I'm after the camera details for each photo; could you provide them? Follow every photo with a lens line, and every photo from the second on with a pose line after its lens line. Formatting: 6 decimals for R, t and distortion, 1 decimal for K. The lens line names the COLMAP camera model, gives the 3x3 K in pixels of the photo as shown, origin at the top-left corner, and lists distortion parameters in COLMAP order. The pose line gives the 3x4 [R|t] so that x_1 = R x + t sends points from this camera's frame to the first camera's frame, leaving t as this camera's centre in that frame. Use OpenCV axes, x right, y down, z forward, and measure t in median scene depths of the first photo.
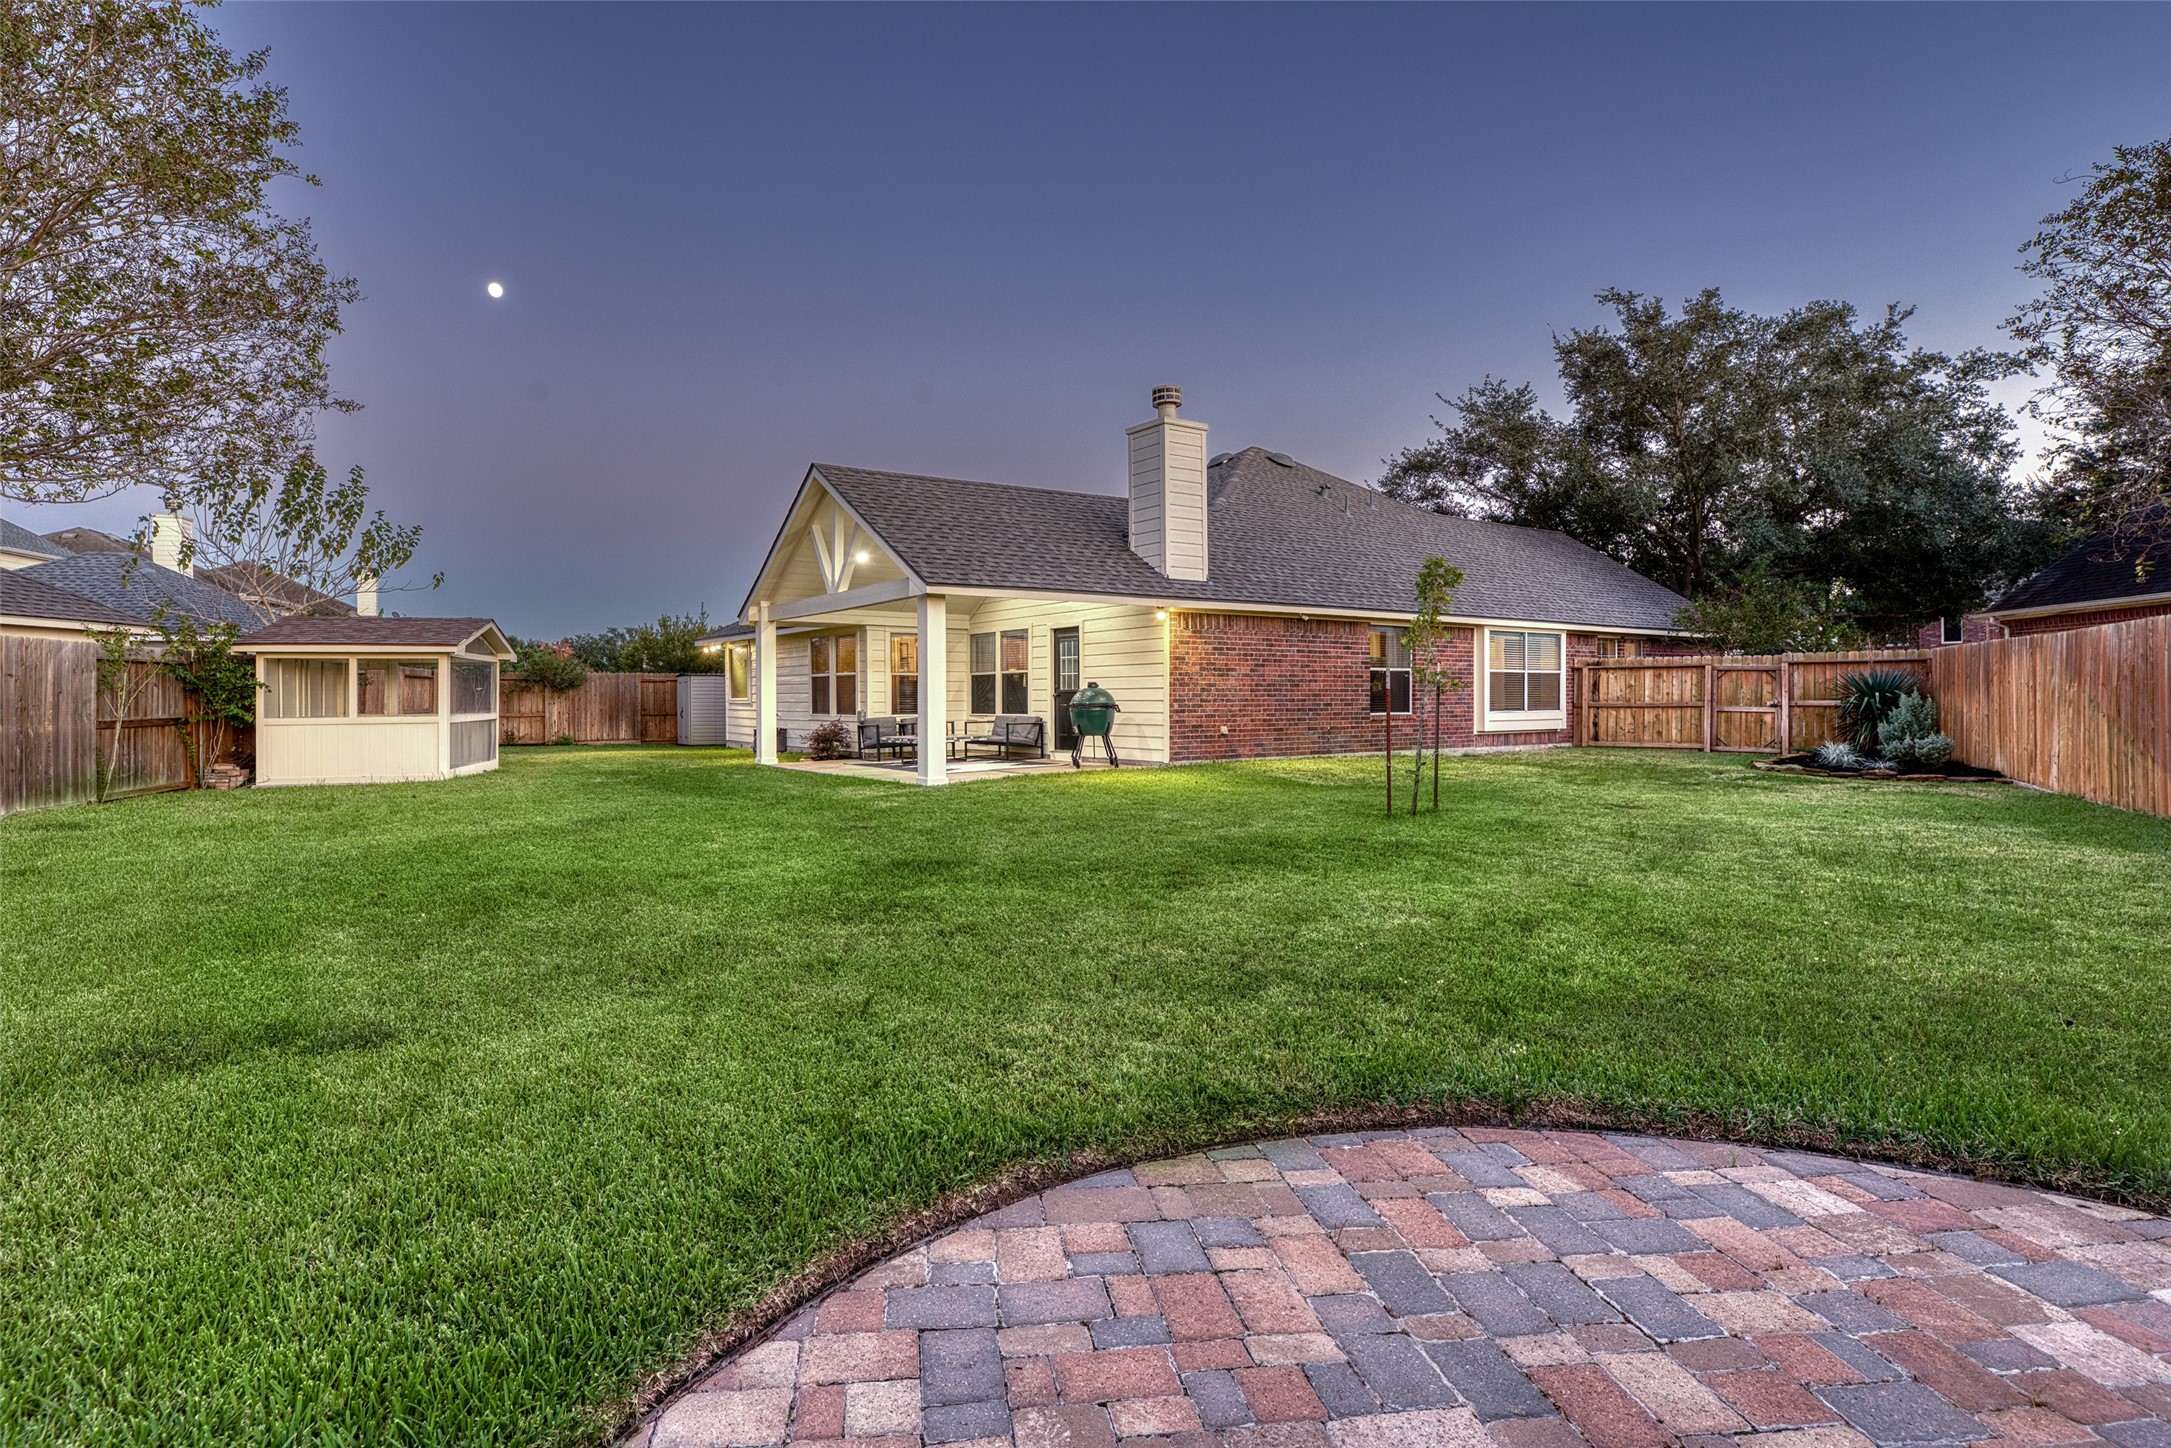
lens RADIAL K [[1078.0, 0, 1005.9], [0, 1078.0, 688.7], [0, 0, 1]] dist [0.004830, 0.000782]
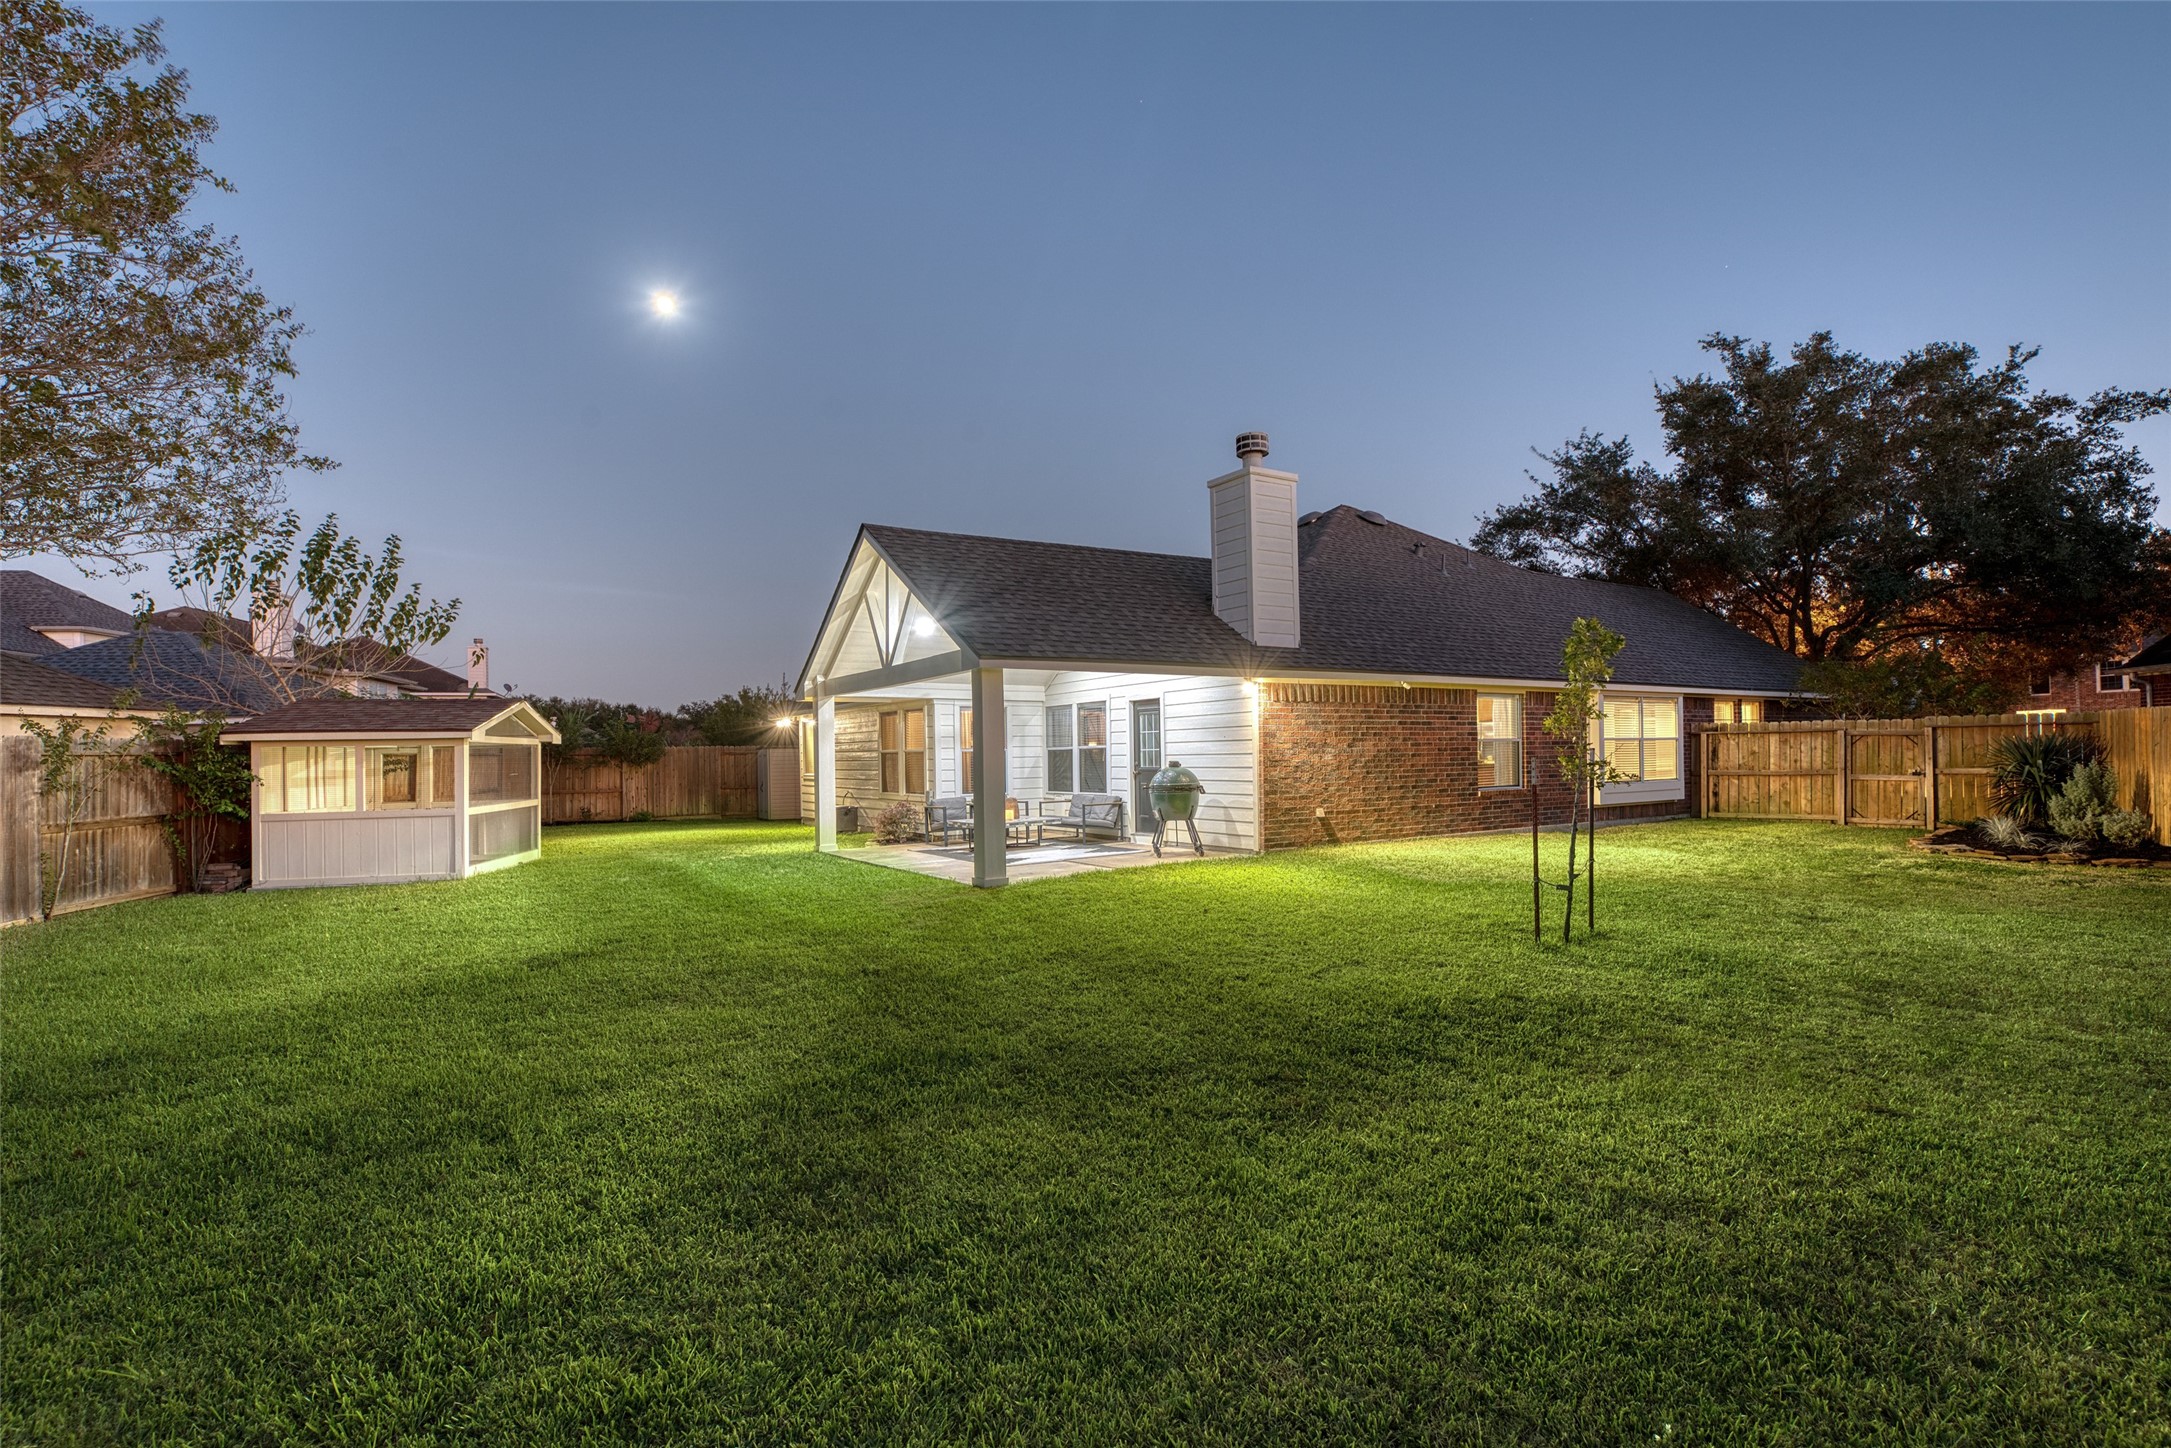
lens RADIAL K [[1012.6, 0, 1086.8], [0, 1012.6, 747.6], [0, 0, 1]] dist [0.002197, 0.000104]
pose [[0.999789, -0.011973, -0.016716, 0.017709], [0.012017, 0.999925, 0.002547, -0.017036], [0.016684, -0.002748, 0.999857, 0.122802]]
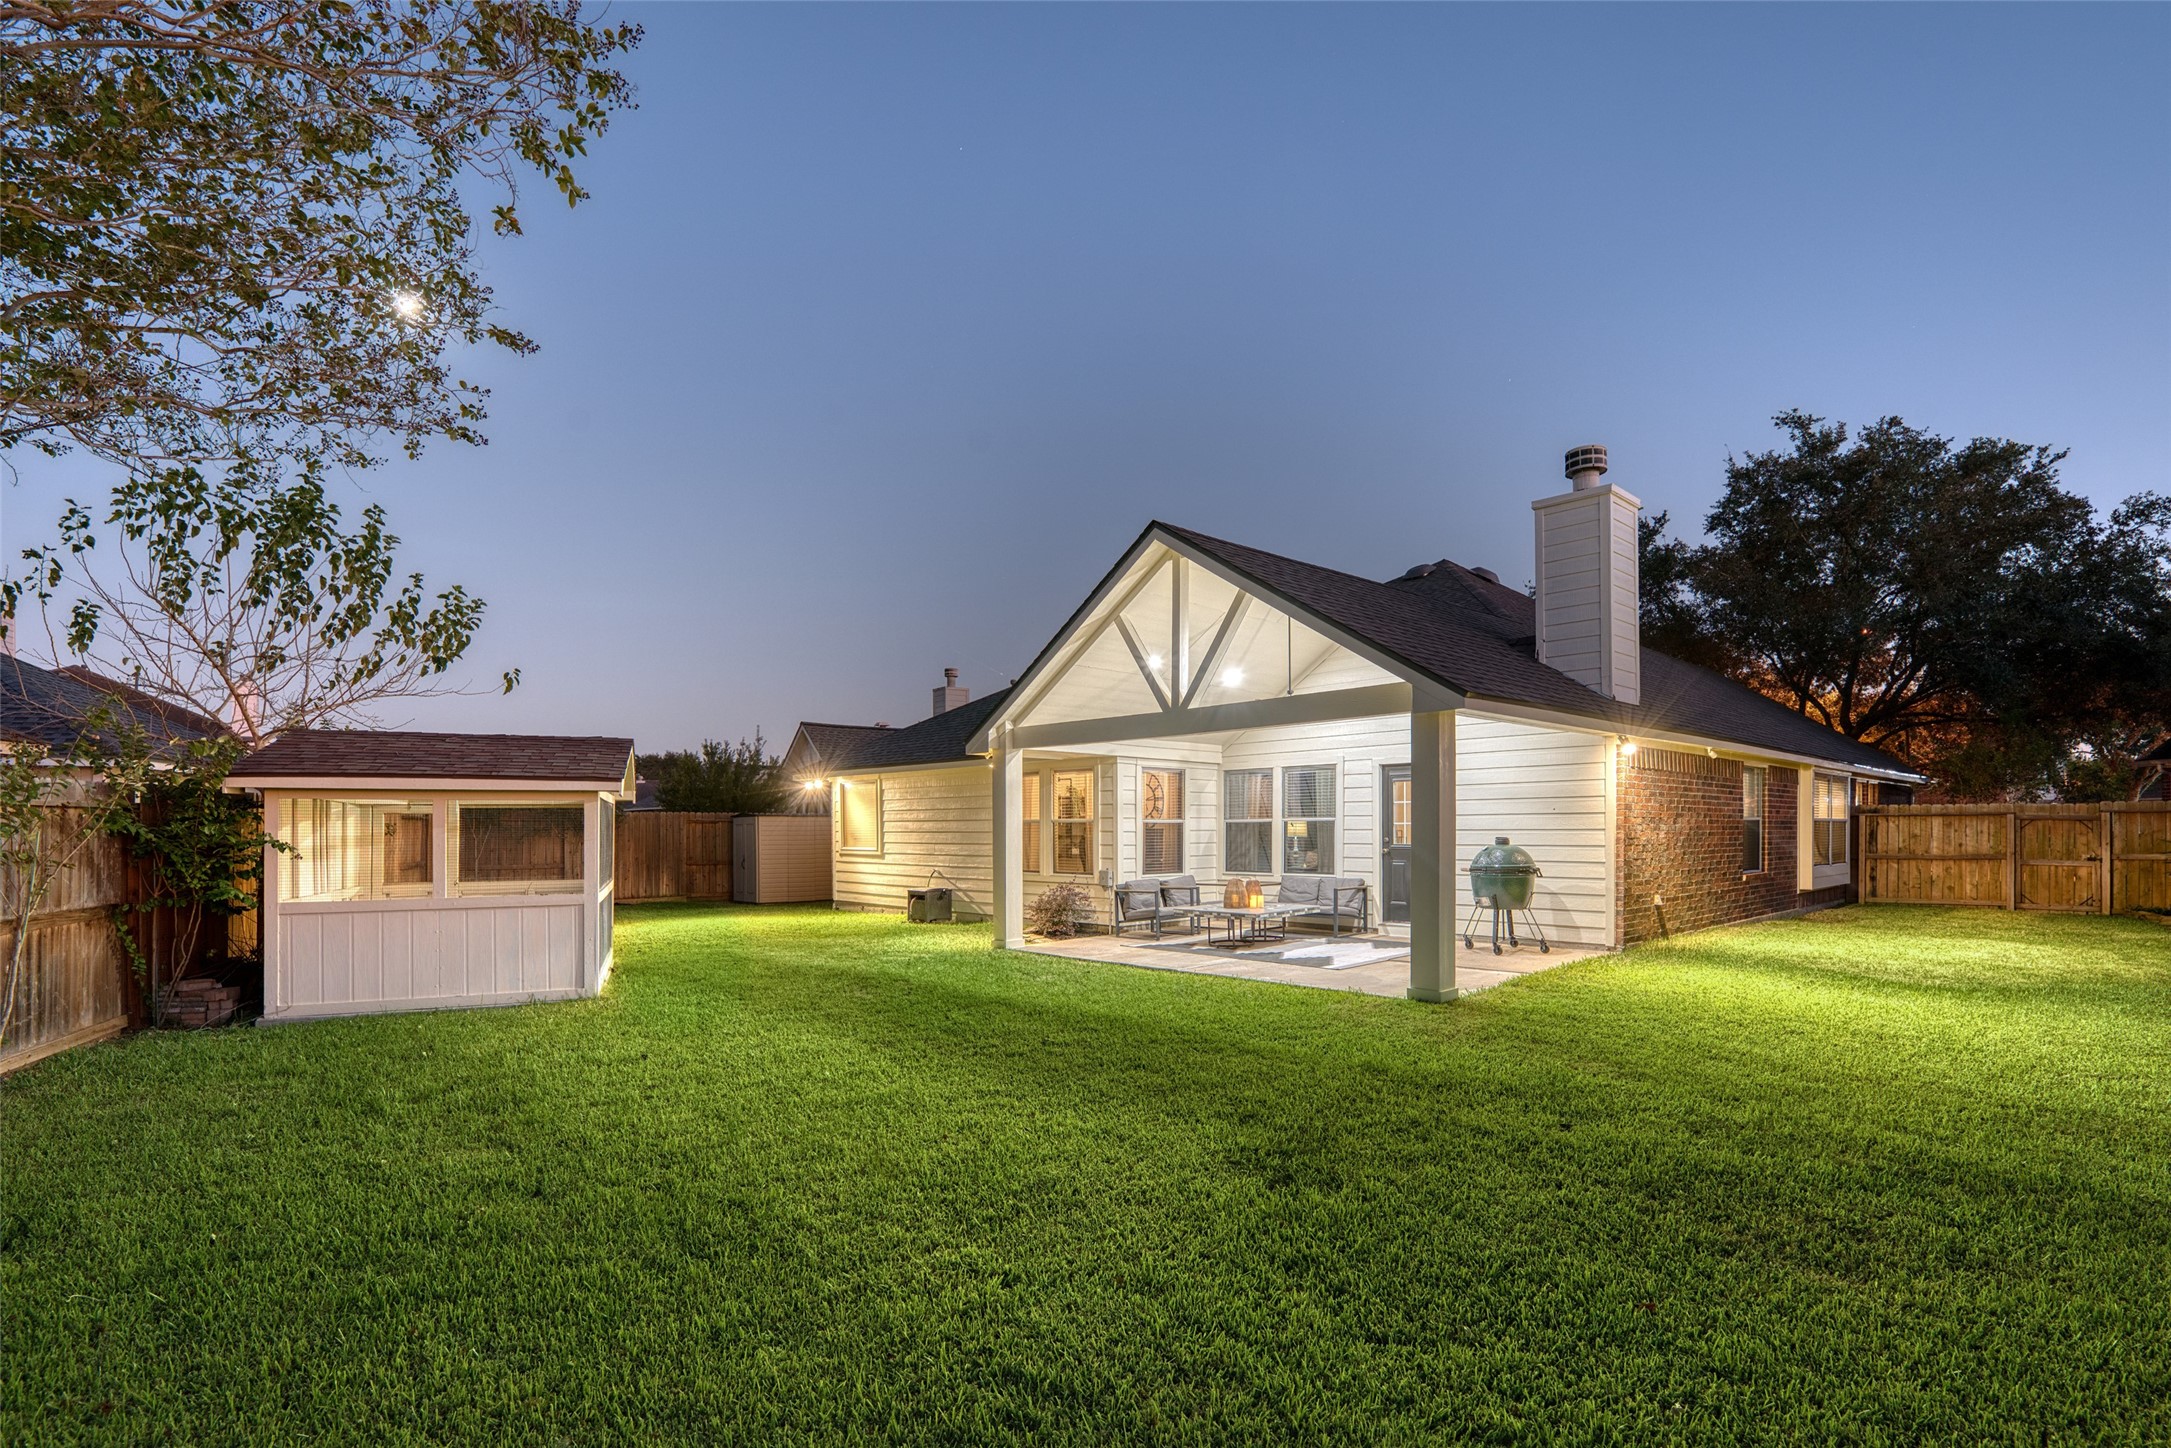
lens RADIAL K [[1042.0, 0, 1090.8], [0, 1042.0, 827.4], [0, 0, 1]] dist [0.003510, -0.000384]
pose [[0.984176, 0.001635, 0.177185, -0.274133], [-0.002699, 0.999980, 0.005764, -0.013535], [-0.177172, -0.006151, 0.984161, 0.283731]]
